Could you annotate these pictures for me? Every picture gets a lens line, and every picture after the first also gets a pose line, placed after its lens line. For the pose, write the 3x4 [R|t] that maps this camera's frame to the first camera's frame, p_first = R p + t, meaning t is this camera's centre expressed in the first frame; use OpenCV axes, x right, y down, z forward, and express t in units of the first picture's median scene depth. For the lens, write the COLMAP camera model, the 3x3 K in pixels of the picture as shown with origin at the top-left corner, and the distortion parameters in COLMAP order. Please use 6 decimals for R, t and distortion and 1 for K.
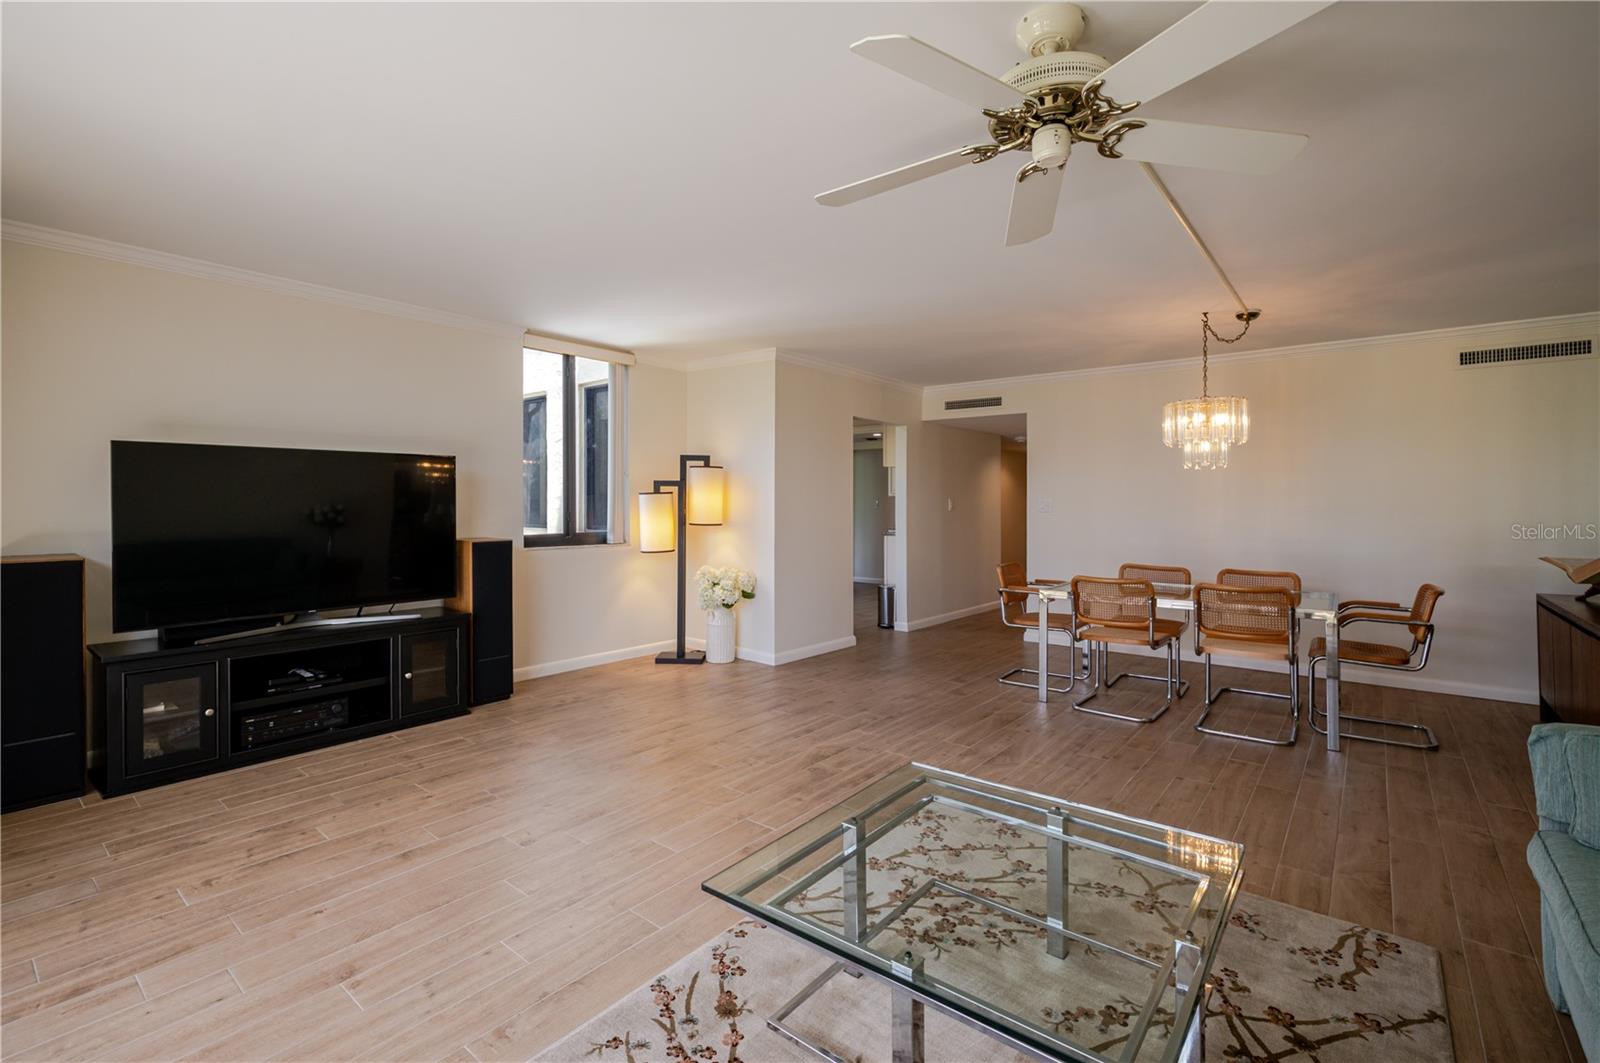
lens RADIAL K [[726.6, 0, 807.2], [0, 726.6, 499.8], [0, 0, 1]] dist [-0.000094, -0.000117]
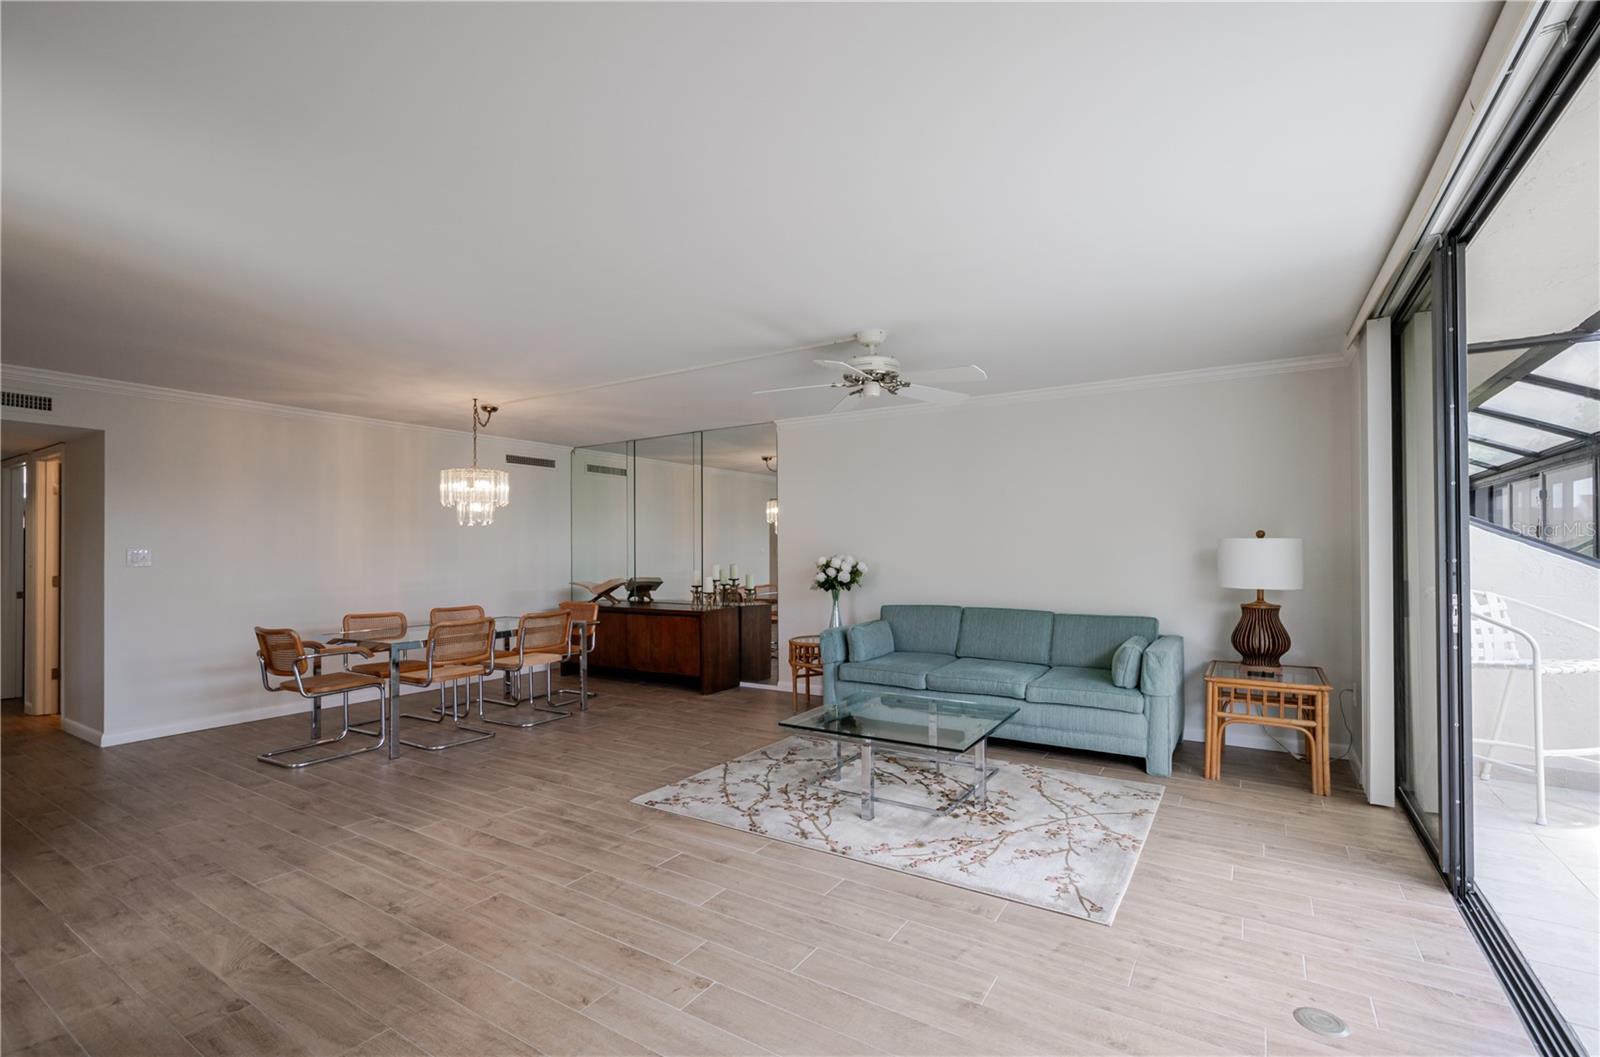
lens RADIAL K [[695.4, 0, 812.9], [0, 695.4, 551.6], [0, 0, 1]] dist [-0.009471, -0.000229]
pose [[-0.124614, -0.001239, 0.992204, -0.724251], [-0.000126, 0.999999, 0.001233, 0.000128], [-0.992205, 0.000028, -0.124615, 0.613441]]
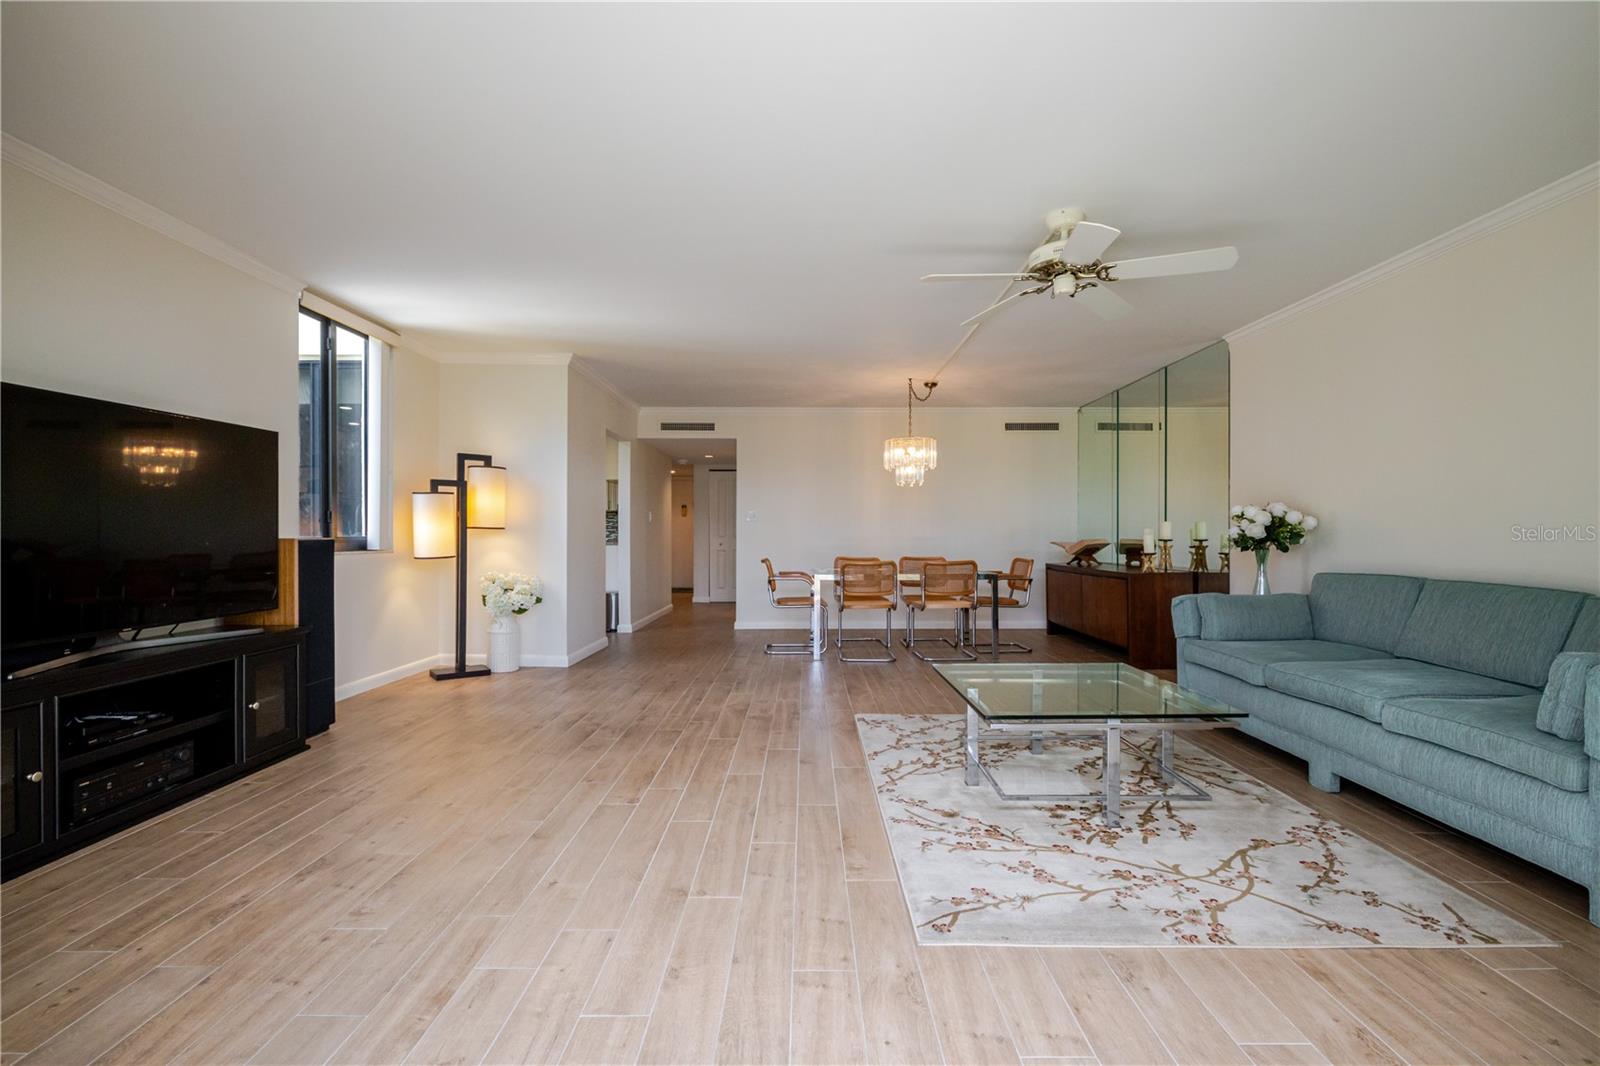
lens RADIAL K [[710.0, 0, 820.3], [0, 710.0, 534.2], [0, 0, 1]] dist [-0.002995, -0.000052]
pose [[0.770137, -0.003930, 0.637866, -0.525906], [-0.000153, 0.999980, 0.006345, 0.047456], [-0.637878, -0.004984, 0.770121, 0.018553]]
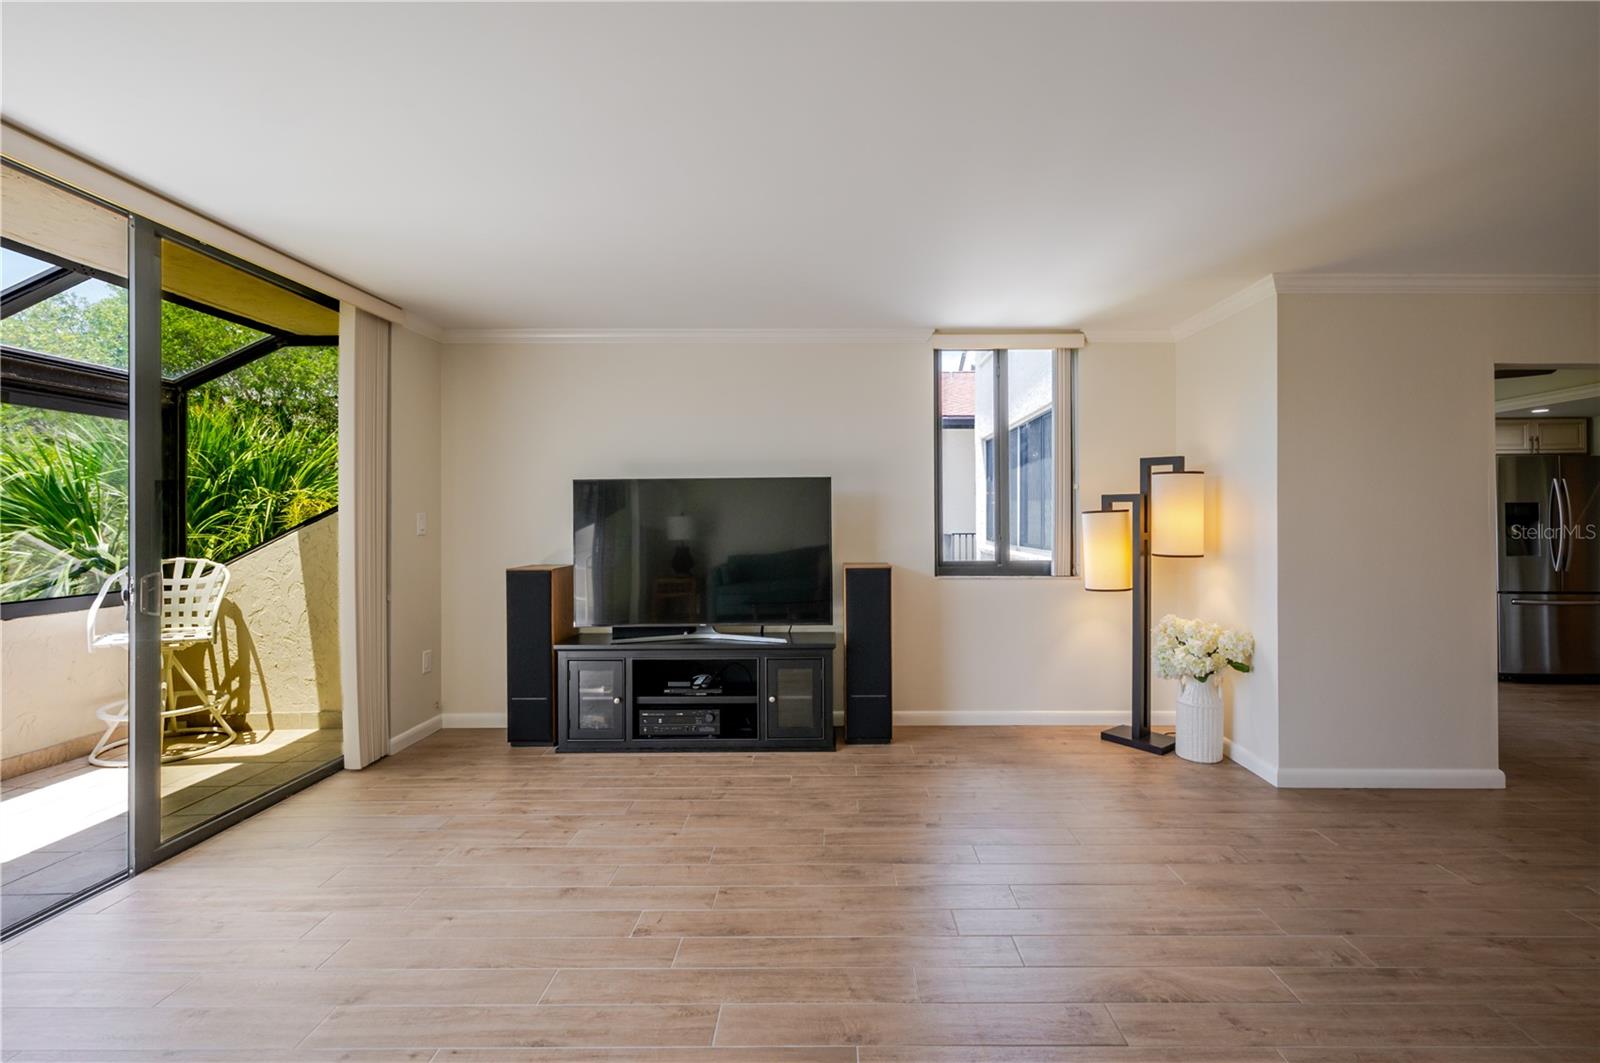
lens RADIAL K [[722.1, 0, 821.9], [0, 722.1, 516.0], [0, 0, 1]] dist [-0.005244, 0.000237]
pose [[0.618989, -0.008561, -0.785353, 0.257477], [0.008374, 0.999956, -0.004300, -0.005174], [0.785355, -0.003915, 0.619033, 0.407690]]
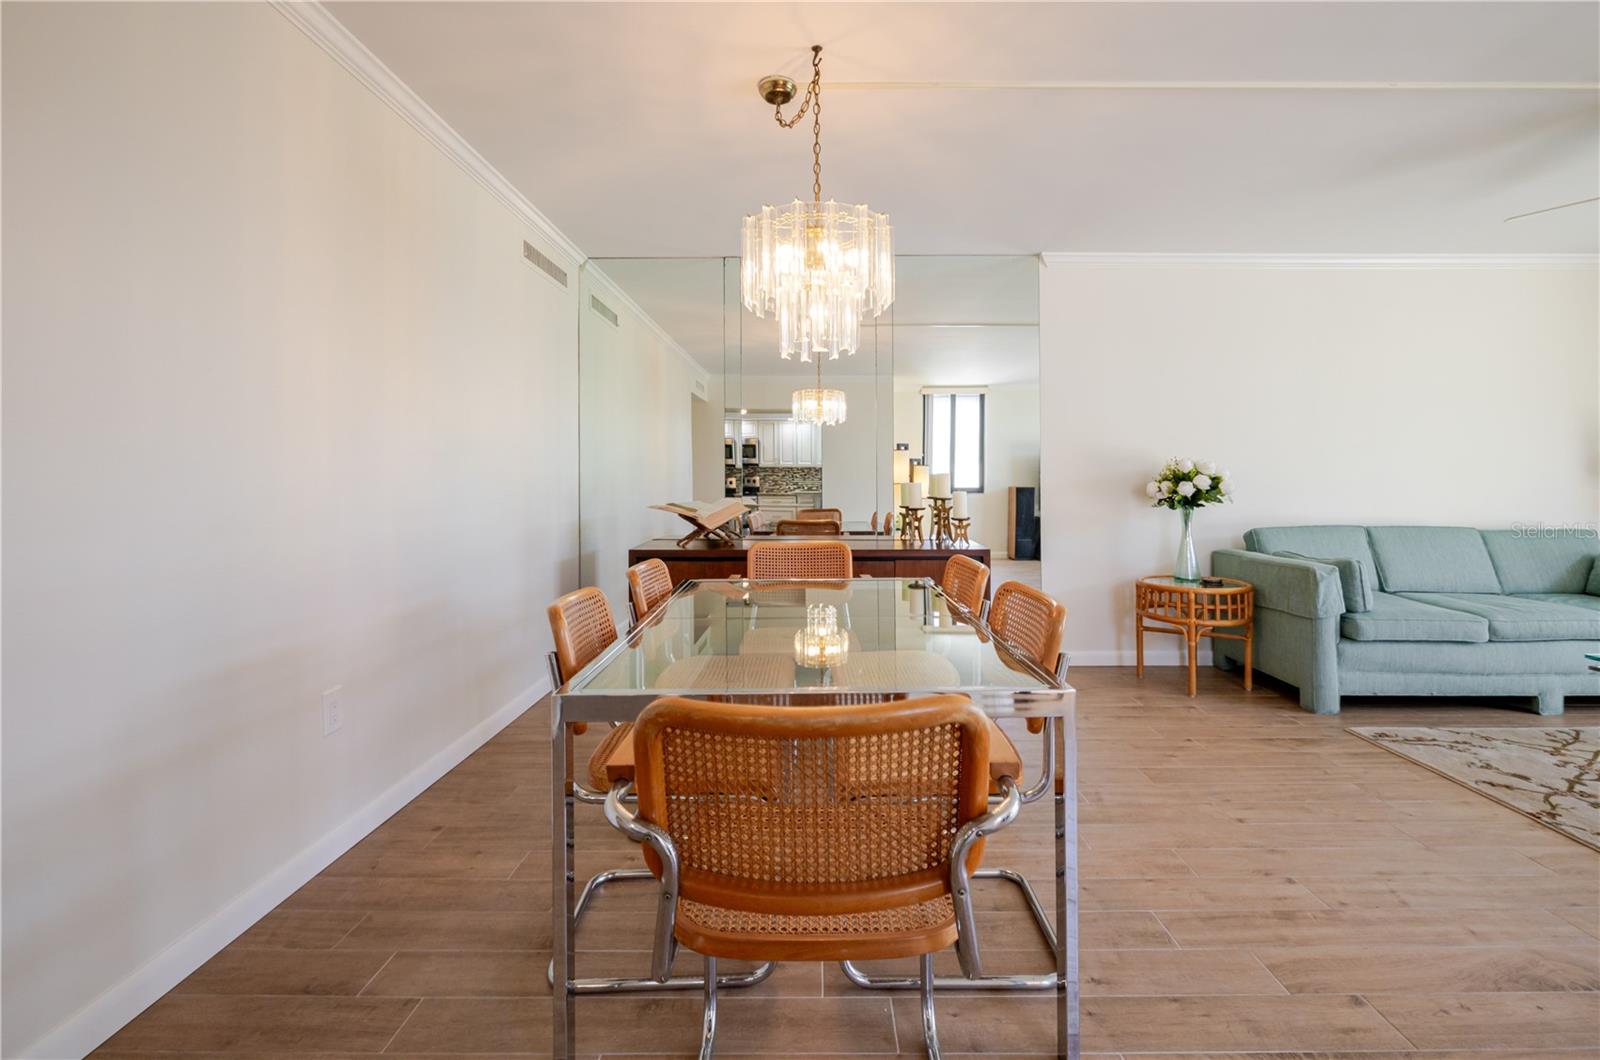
lens RADIAL K [[725.0, 0, 817.1], [0, 725.0, 475.6], [0, 0, 1]] dist [-0.000822, -0.000241]
pose [[-0.624956, 0.003745, 0.780651, 0.171883], [-0.003763, 0.999962, -0.007810, 0.042982], [-0.780651, -0.007818, -0.624918, 1.386213]]
